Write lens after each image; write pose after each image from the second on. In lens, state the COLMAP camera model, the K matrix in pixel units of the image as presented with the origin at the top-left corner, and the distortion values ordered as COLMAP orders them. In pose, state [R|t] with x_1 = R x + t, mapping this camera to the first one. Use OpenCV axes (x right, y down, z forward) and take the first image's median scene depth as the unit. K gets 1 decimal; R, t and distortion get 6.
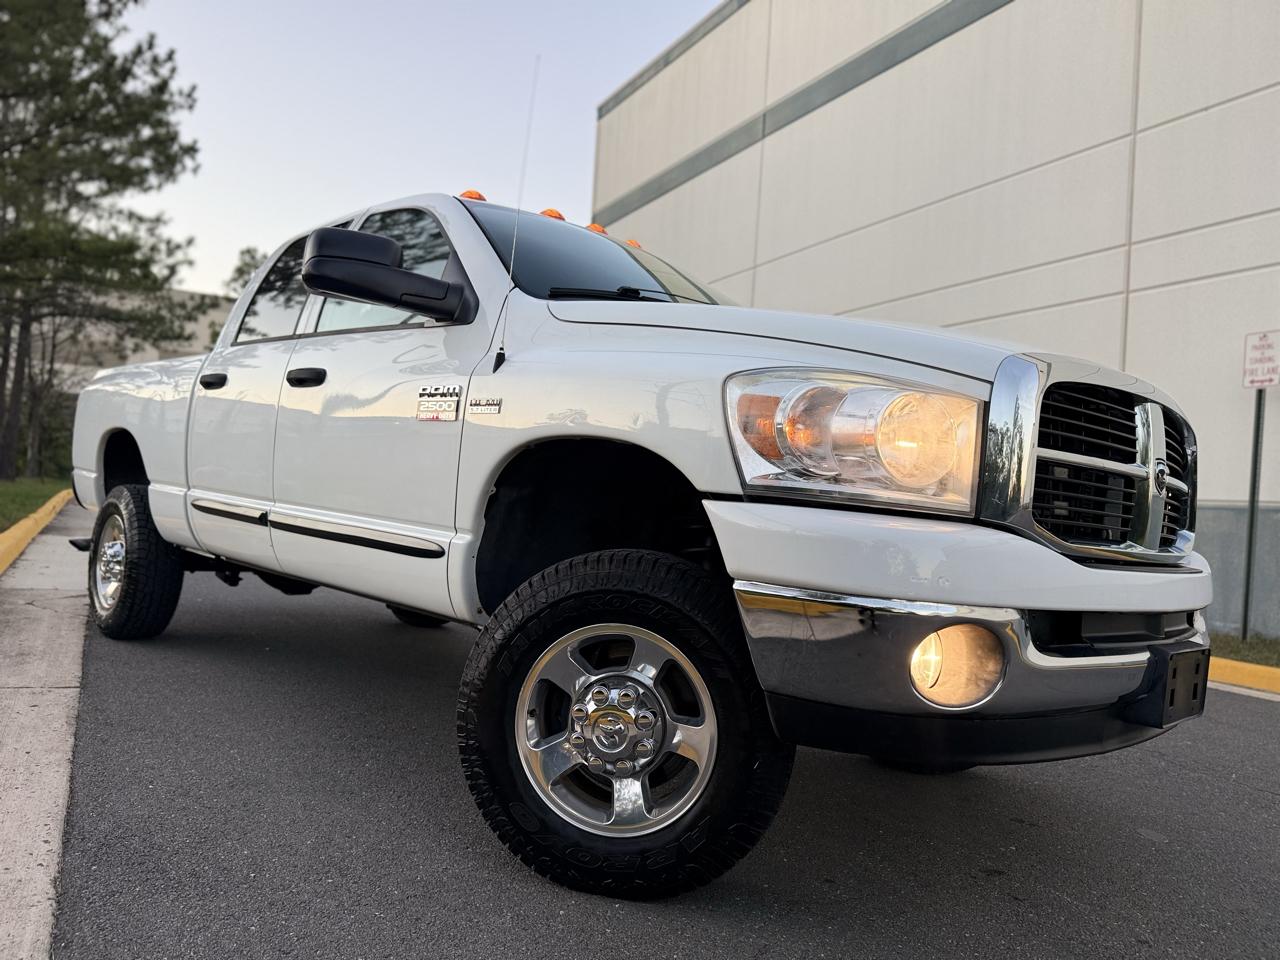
lens RADIAL K [[910.5, 0, 635.0], [0, 910.5, 490.3], [0, 0, 1]] dist [0.002346, -0.001268]
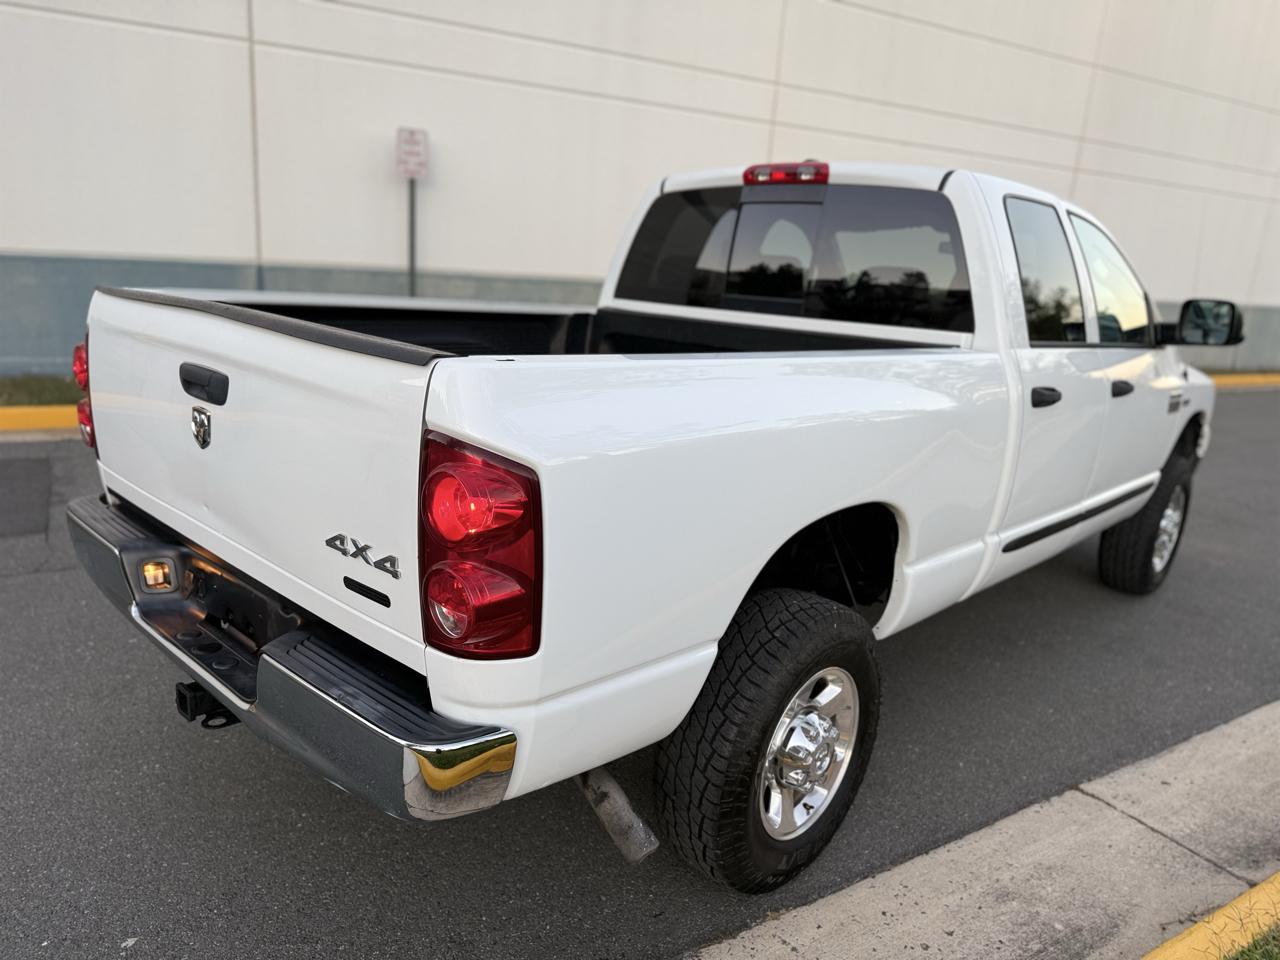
lens RADIAL K [[904.2, 0, 633.0], [0, 904.2, 480.2], [0, 0, 1]] dist [0.009642, -0.007730]
pose [[-0.027179, -0.319901, 0.947061, -1.809015], [-0.091271, 0.944248, 0.316331, -0.394264], [-0.995455, -0.077842, -0.054861, 2.044749]]
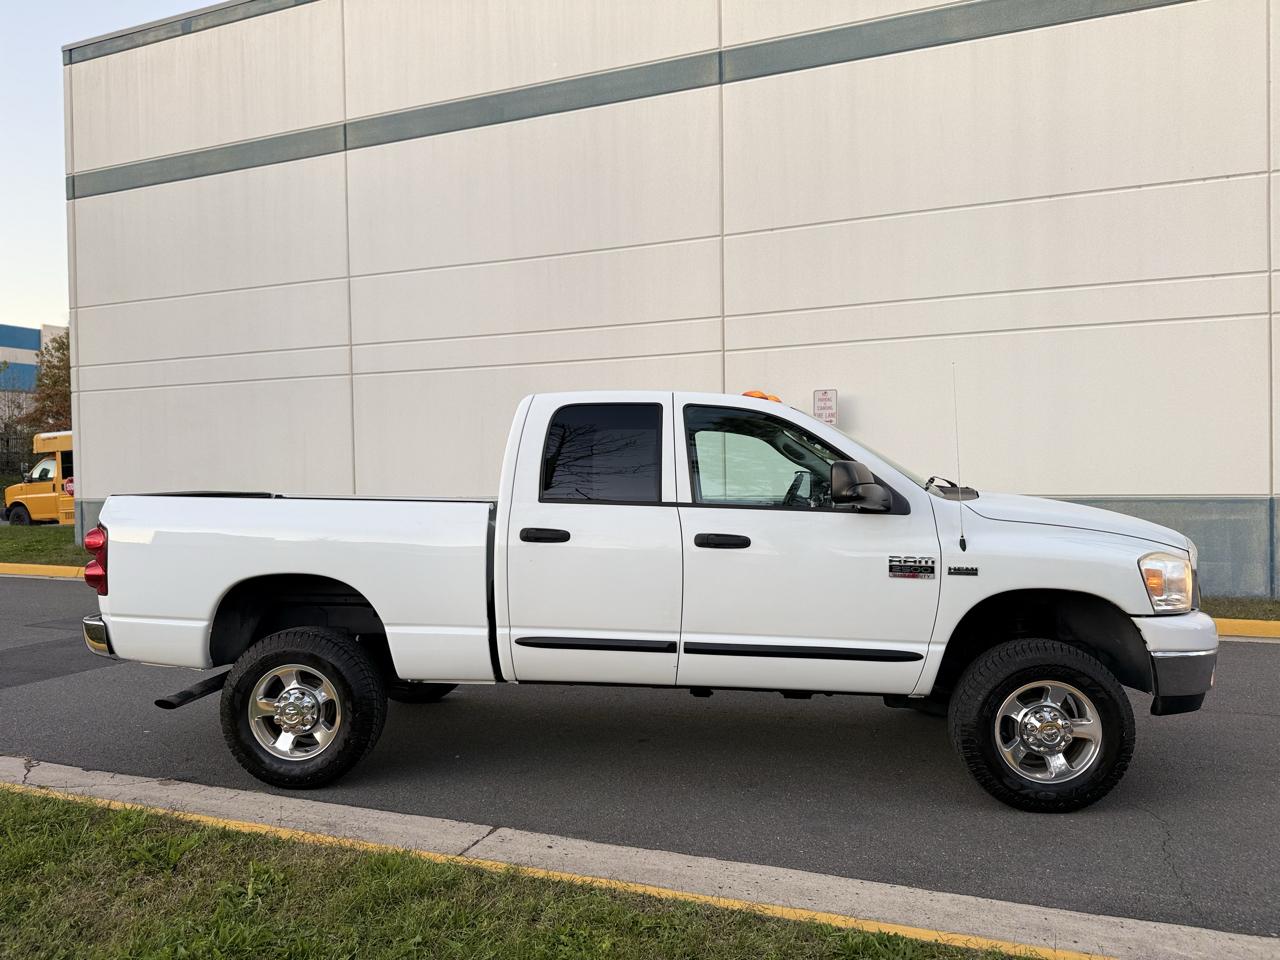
lens RADIAL K [[904.2, 0, 633.0], [0, 904.2, 480.2], [0, 0, 1]] dist [0.009642, -0.007730]
pose [[0.756738, -0.077522, 0.649106, -1.627107], [0.046946, 0.996824, 0.064320, -0.378115], [-0.652031, -0.018200, 0.757974, 0.095637]]
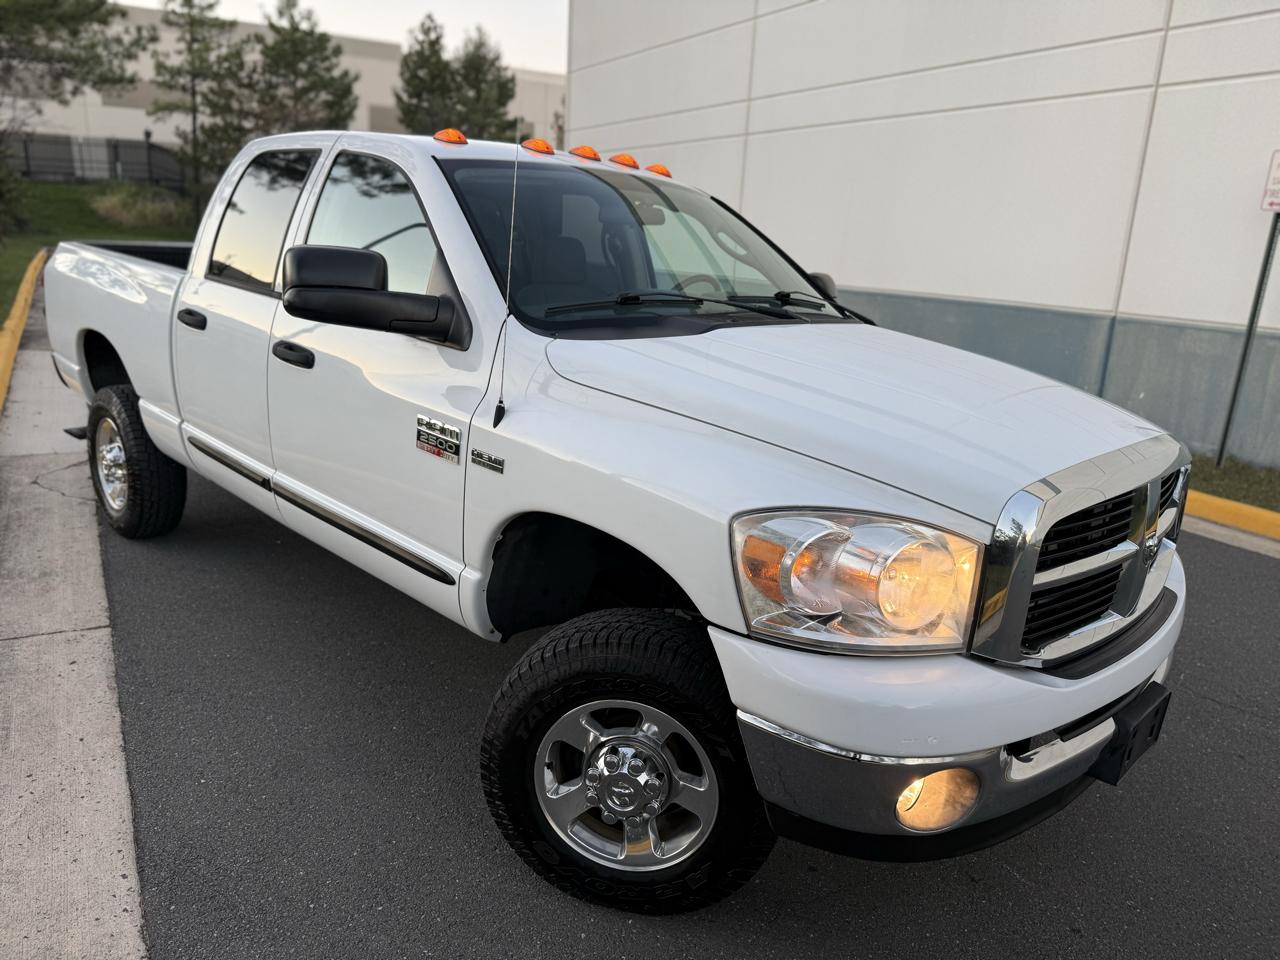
lens RADIAL K [[911.2, 0, 640.0], [0, 911.2, 480.0], [0, 0, 1]] dist [0.000547, -0.000473]
pose [[0.999776, -0.015686, 0.014182, -0.011634], [0.011018, 0.958835, 0.283749, -0.328289], [-0.018049, -0.283529, 0.958794, 0.035690]]
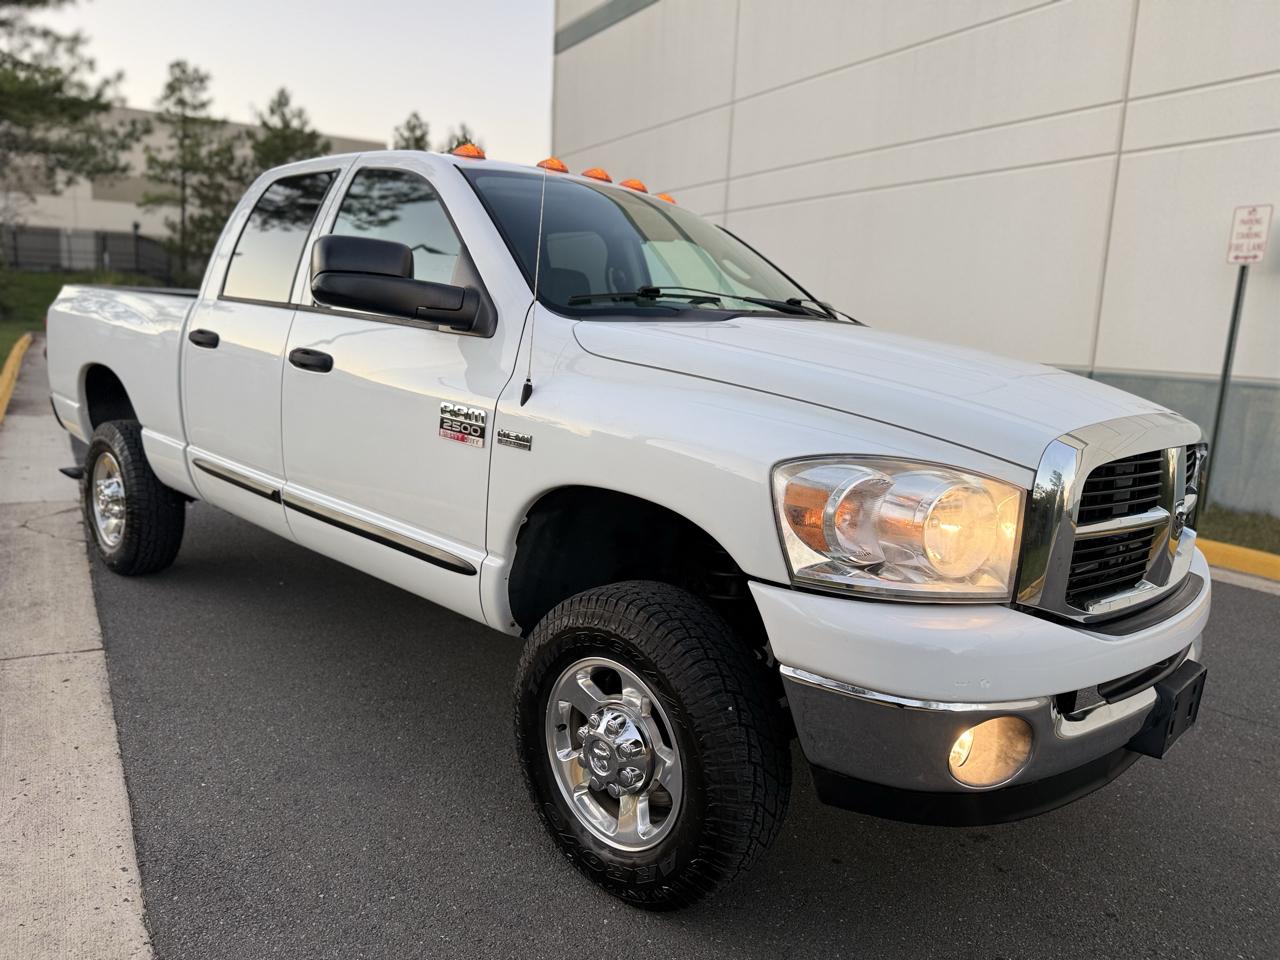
lens RADIAL K [[904.2, 0, 633.0], [0, 904.2, 480.2], [0, 0, 1]] dist [0.009642, -0.007730]
pose [[0.999129, -0.020531, 0.036318, -0.066995], [0.013252, 0.981626, 0.190353, -0.219042], [-0.039559, -0.189706, 0.981044, 0.017090]]
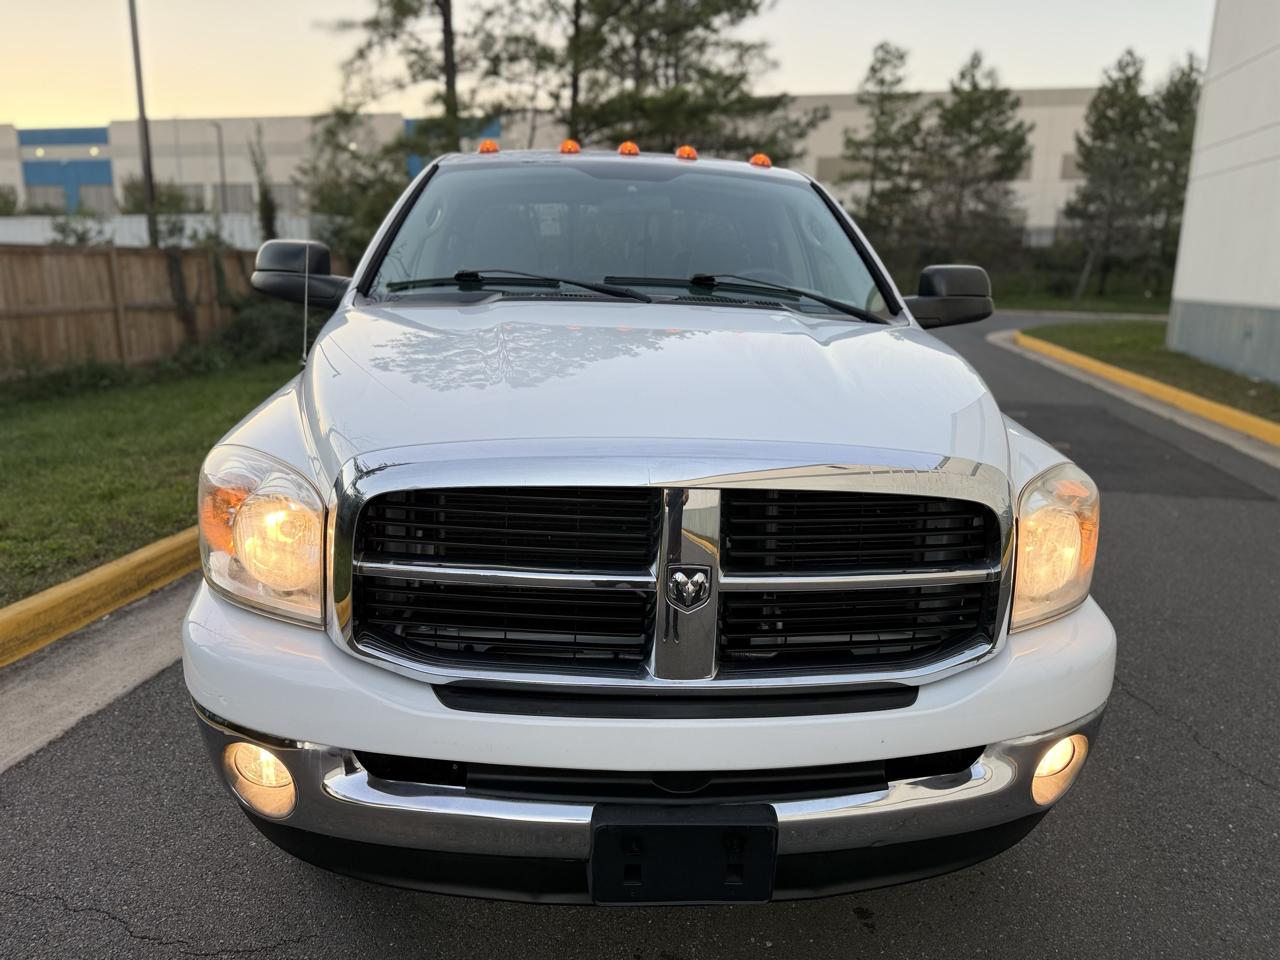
lens RADIAL K [[911.2, 0, 640.0], [0, 911.2, 480.0], [0, 0, 1]] dist [0.000547, -0.000473]
pose [[0.751461, 0.102094, -0.651831, 0.803565], [0.042482, 0.978418, 0.202222, -0.193268], [0.658408, -0.179653, 0.730906, 0.392603]]
